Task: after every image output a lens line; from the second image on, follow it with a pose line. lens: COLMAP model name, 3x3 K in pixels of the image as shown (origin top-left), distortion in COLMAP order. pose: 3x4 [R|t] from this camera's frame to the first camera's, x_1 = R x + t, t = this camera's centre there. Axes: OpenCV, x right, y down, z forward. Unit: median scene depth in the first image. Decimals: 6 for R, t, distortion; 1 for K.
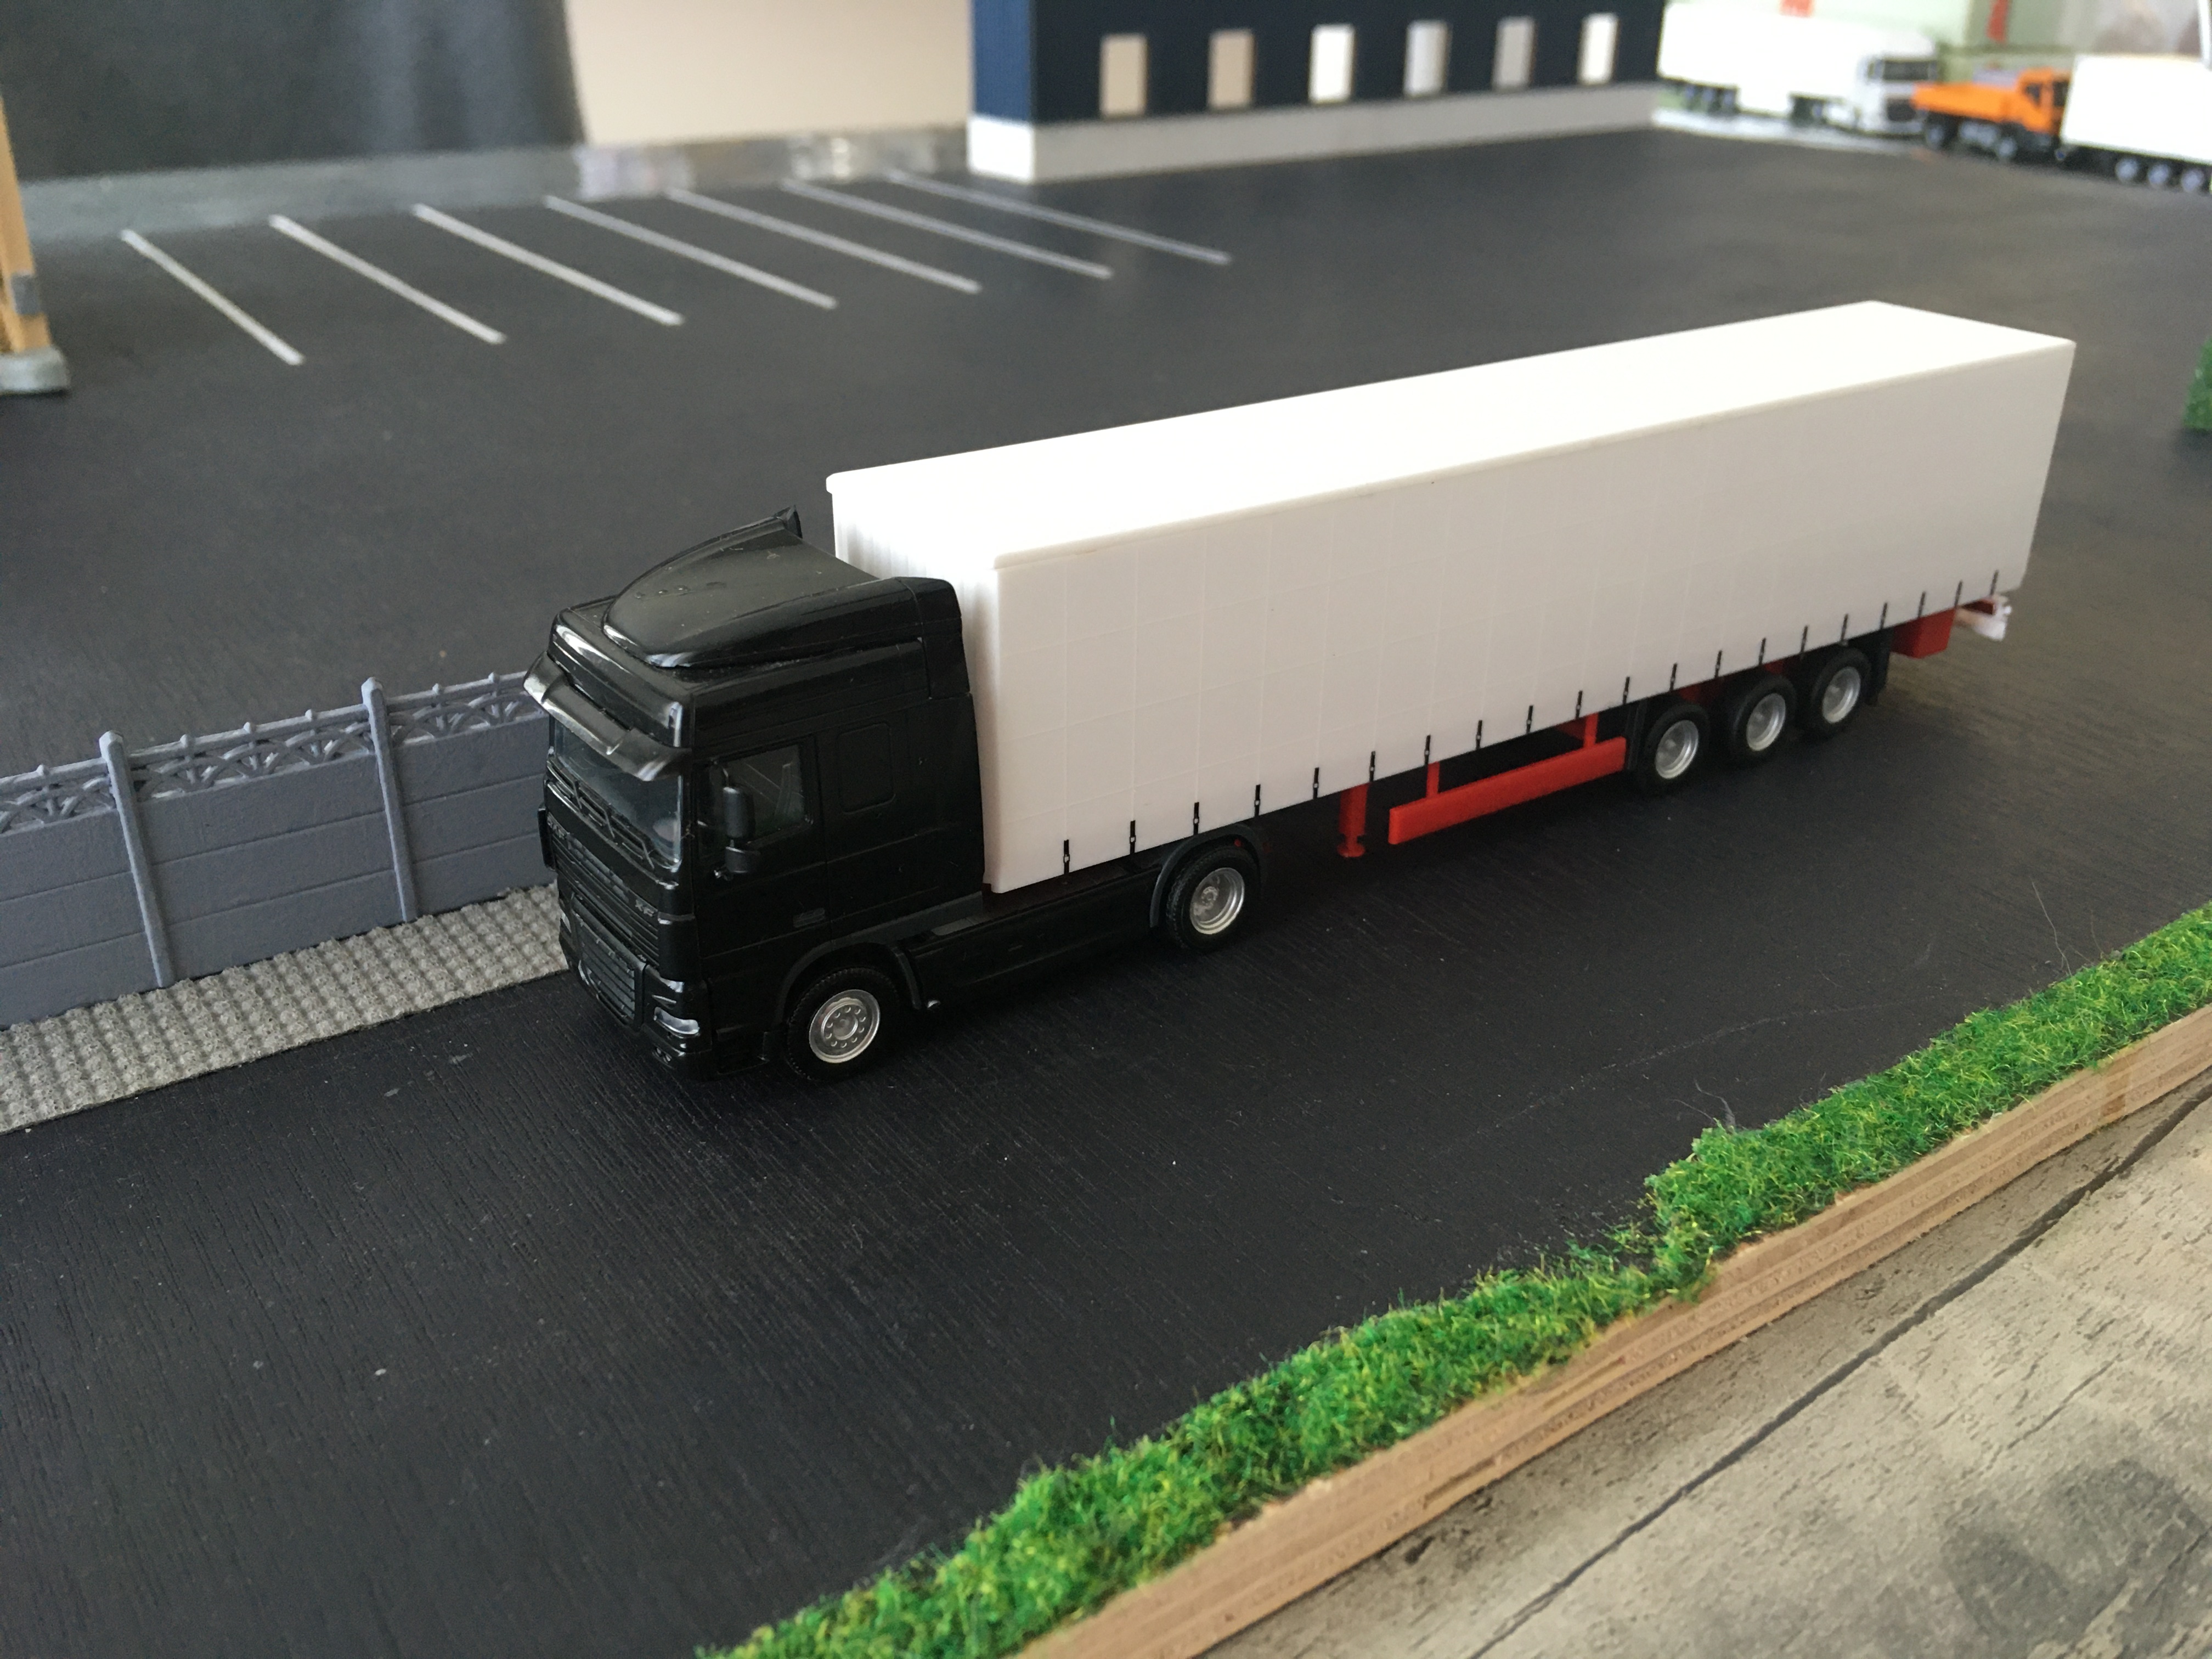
lens RADIAL K [[1982.0, 0, 1106.0], [0, 1982.0, 829.5], [0, 0, 1]] dist [0.135135, -0.268024]
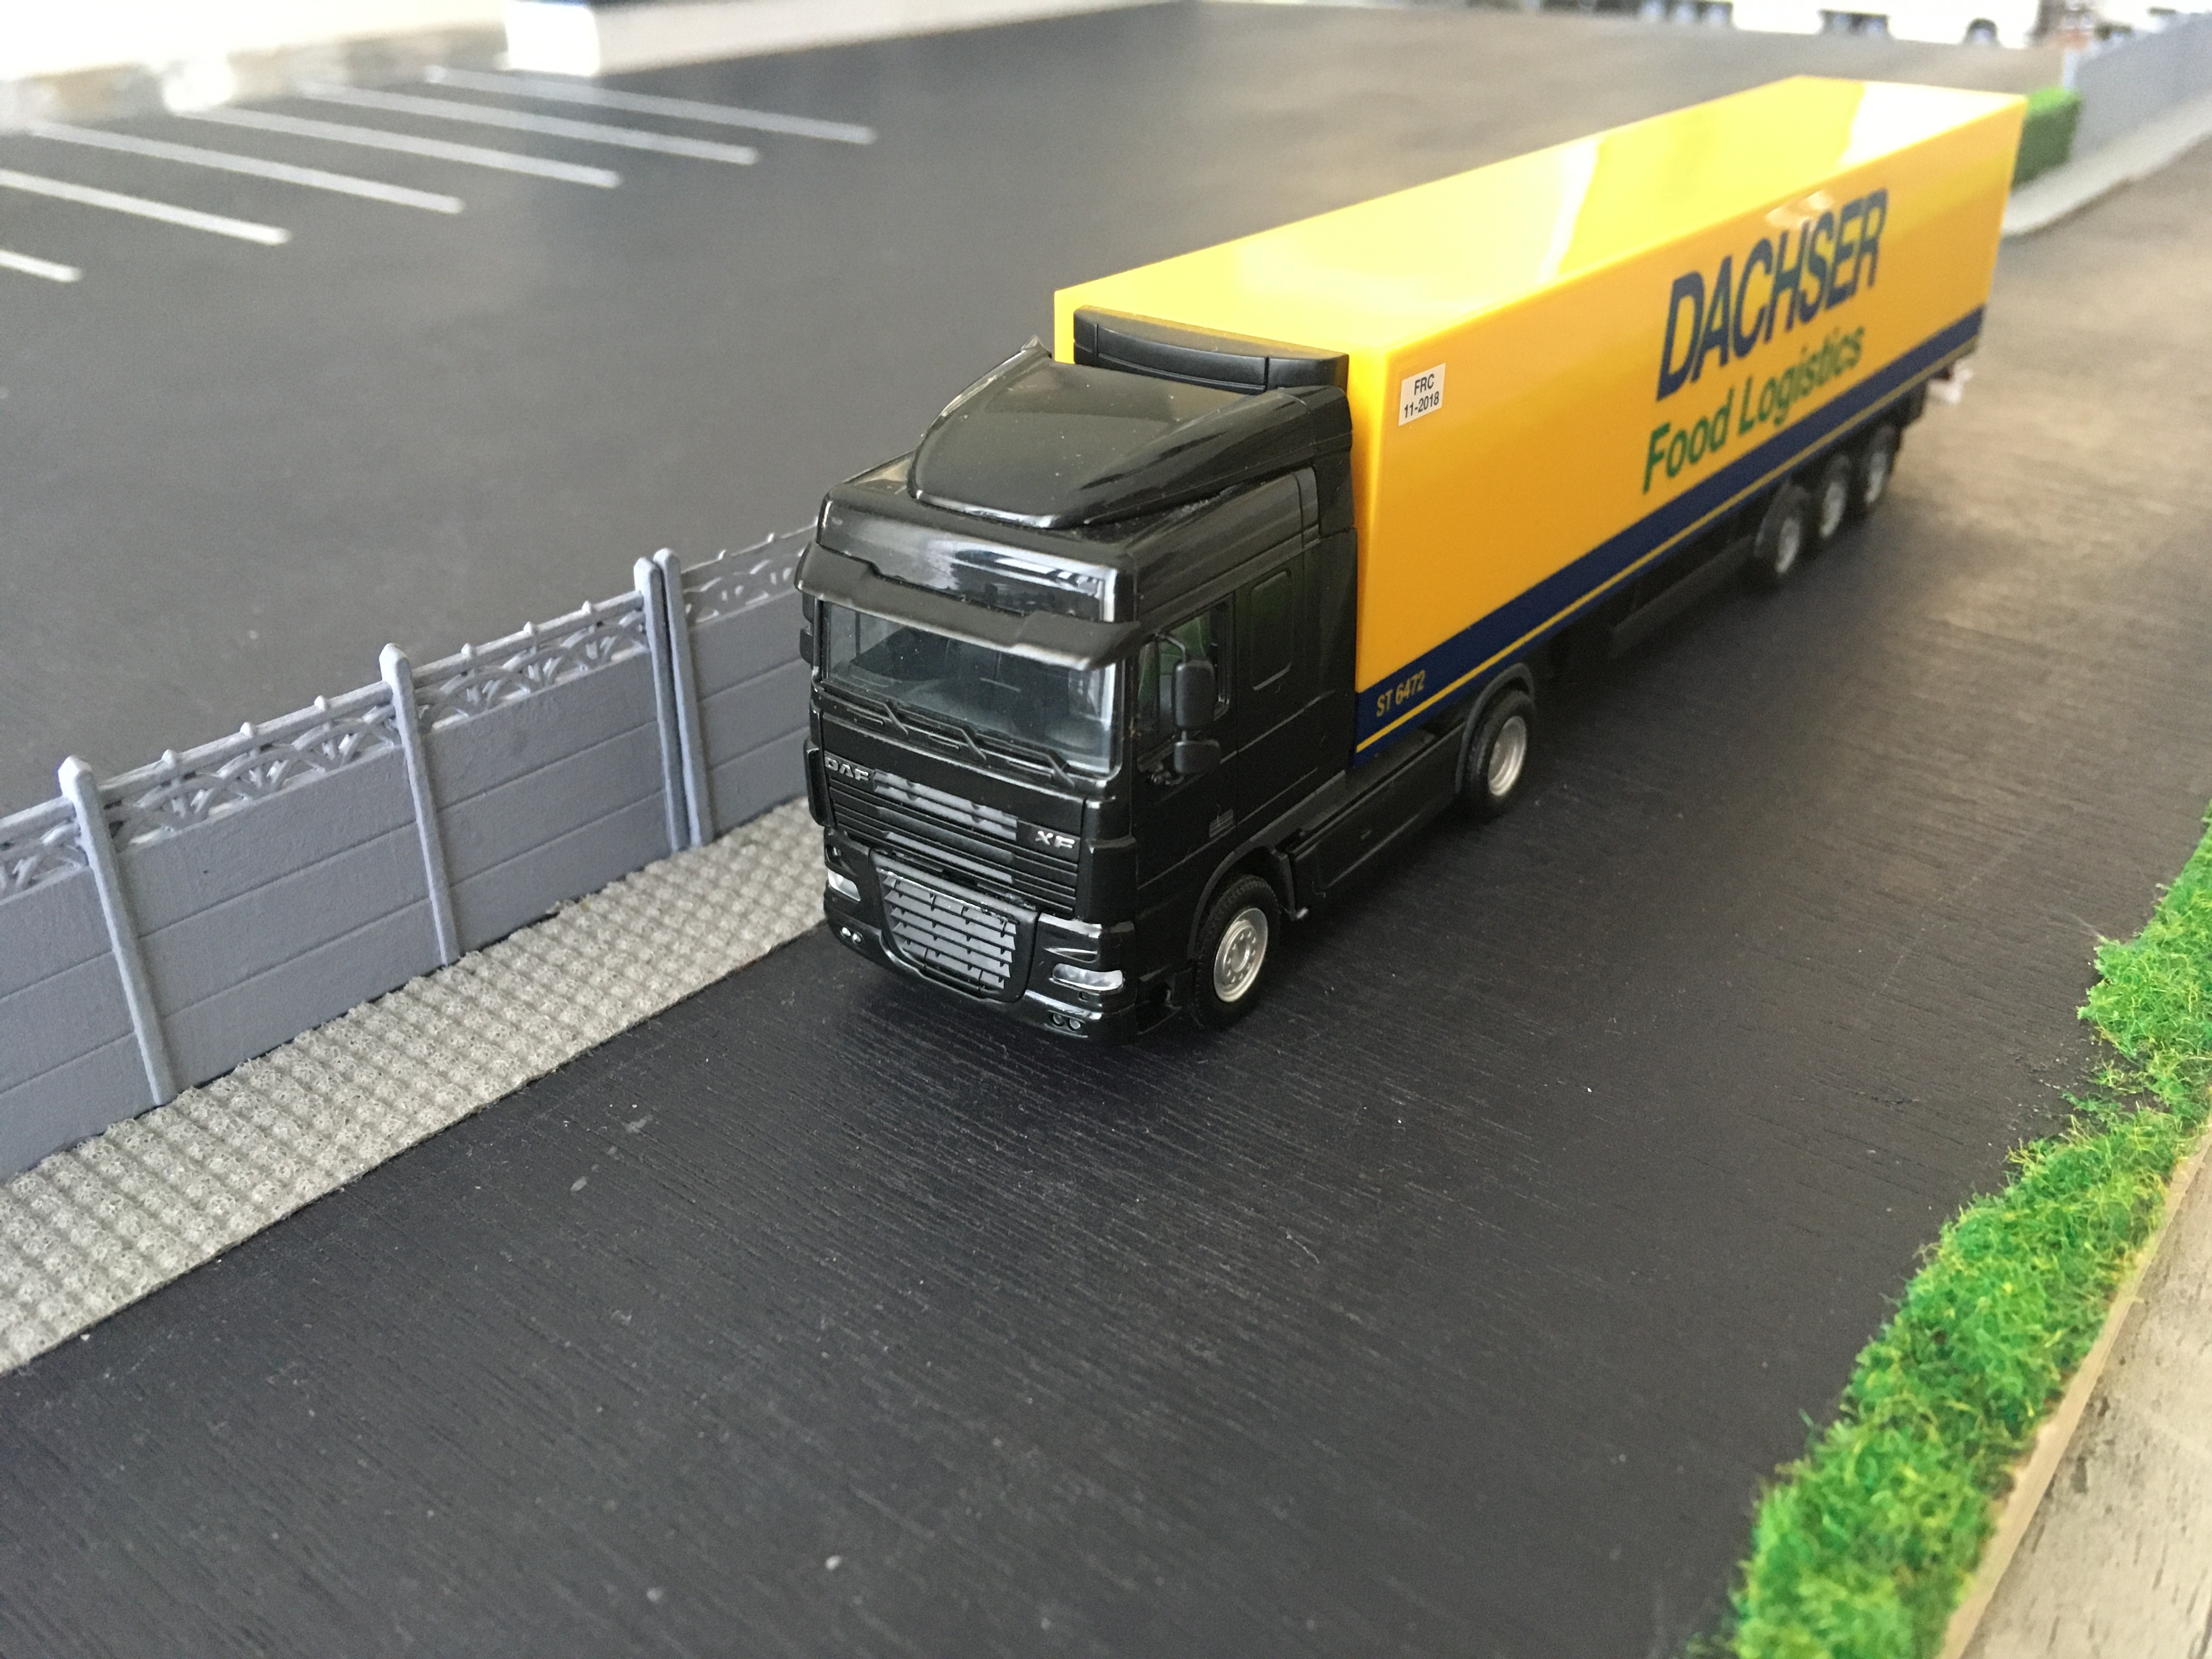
lens RADIAL K [[1982.0, 0, 1106.0], [0, 1982.0, 829.5], [0, 0, 1]] dist [0.135135, -0.268024]
pose [[0.956503, -0.146669, 0.252173, -0.361594], [0.137927, 0.989071, 0.052098, -0.011845], [-0.257058, -0.015050, 0.966279, 0.251190]]
